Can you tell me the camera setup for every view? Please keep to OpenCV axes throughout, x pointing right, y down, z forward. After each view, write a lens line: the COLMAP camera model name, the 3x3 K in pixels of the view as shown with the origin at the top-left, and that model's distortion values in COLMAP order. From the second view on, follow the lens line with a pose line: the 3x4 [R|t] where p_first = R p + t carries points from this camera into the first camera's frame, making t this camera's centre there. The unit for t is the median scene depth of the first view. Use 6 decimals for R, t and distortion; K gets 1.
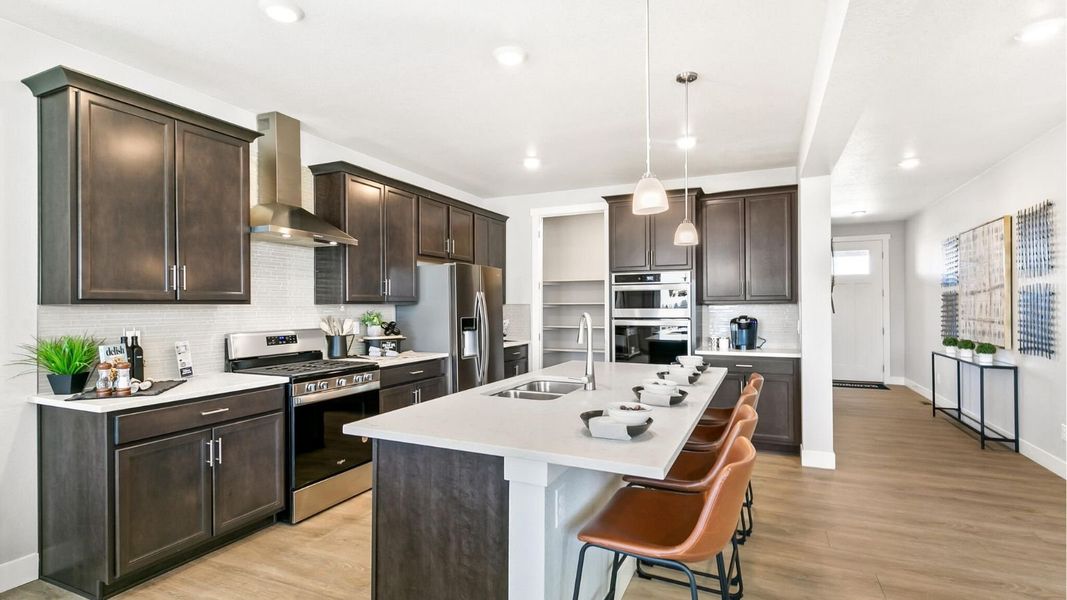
lens RADIAL K [[488.6, 0, 543.2], [0, 488.6, 306.6], [0, 0, 1]] dist [0.003064, 0.000652]
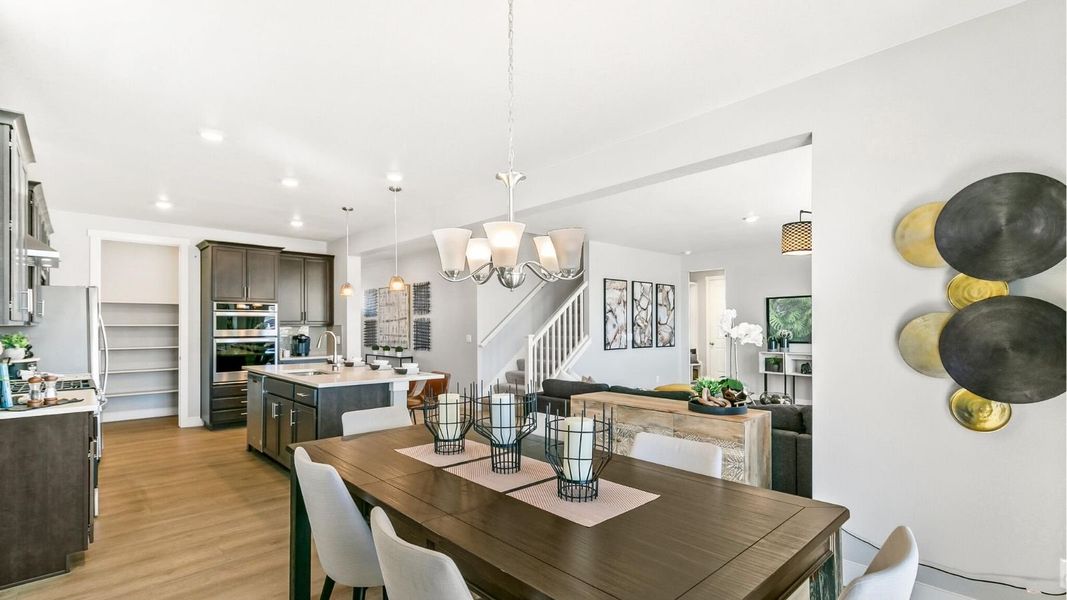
lens RADIAL K [[497.1, 0, 526.9], [0, 497.1, 324.5], [0, 0, 1]] dist [0.004884, -0.000285]
pose [[0.373417, 0.007916, 0.927630, -0.948556], [0.001349, 0.999958, -0.009076, 0.005006], [-0.927662, 0.004640, 0.373391, -0.291530]]
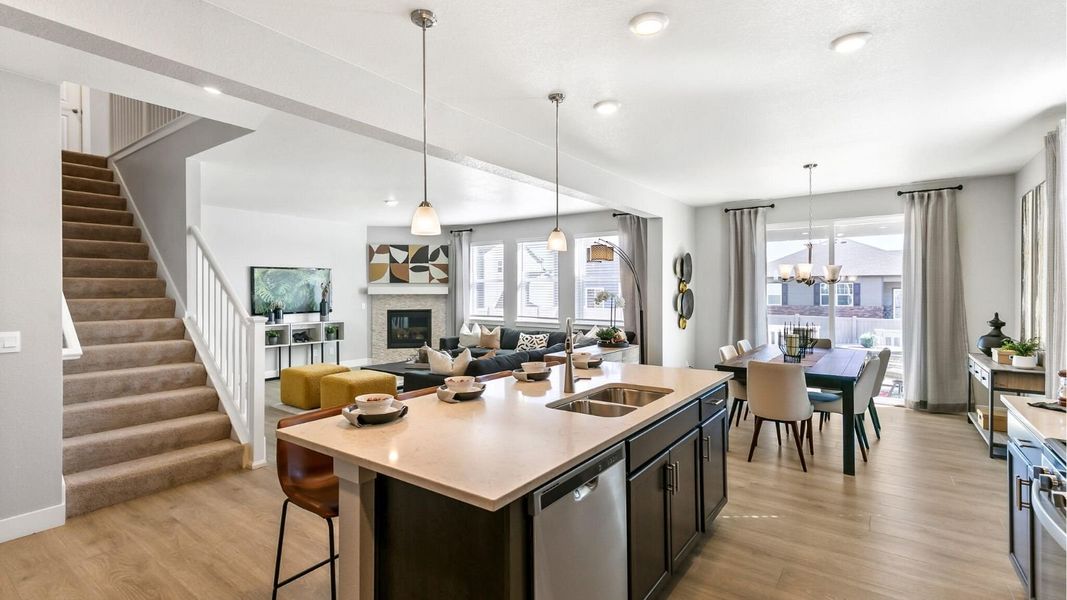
lens RADIAL K [[497.1, 0, 537.0], [0, 497.1, 291.2], [0, 0, 1]] dist [0.004884, -0.000285]
pose [[-0.986062, 0.006266, 0.166259, 0.006490], [0.006440, 0.999979, 0.000507, -0.026307], [-0.166253, 0.001571, -0.986082, 1.348174]]
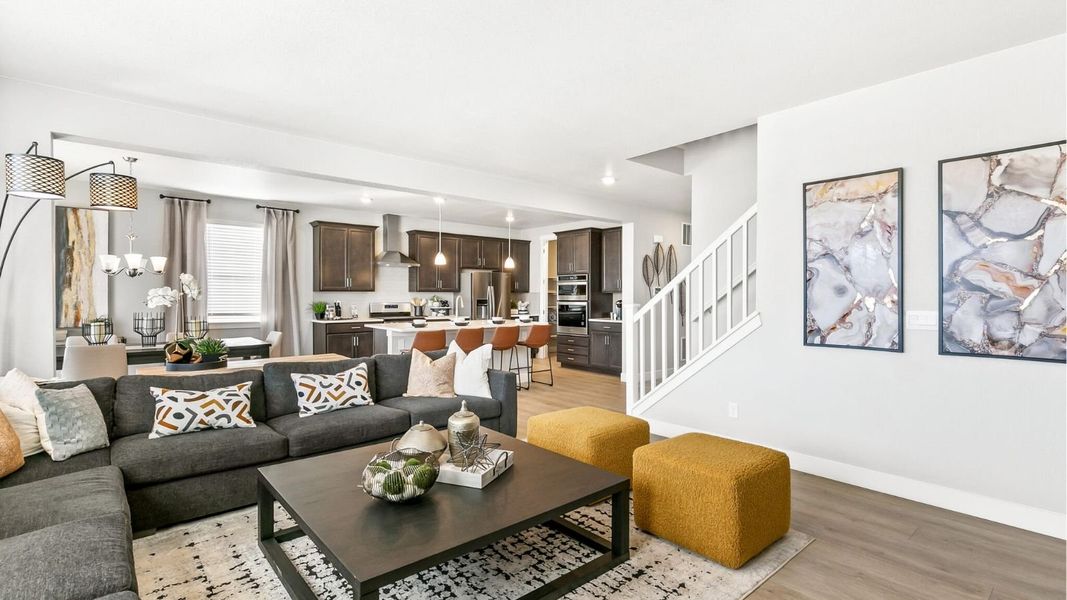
lens RADIAL K [[497.1, 0, 551.0], [0, 497.1, 298.3], [0, 0, 1]] dist [0.004884, -0.000285]
pose [[0.919537, 0.009198, -0.392896, 1.056617], [-0.006694, 0.999948, 0.007742, 0.003070], [0.392947, -0.004489, 0.919550, -0.866073]]
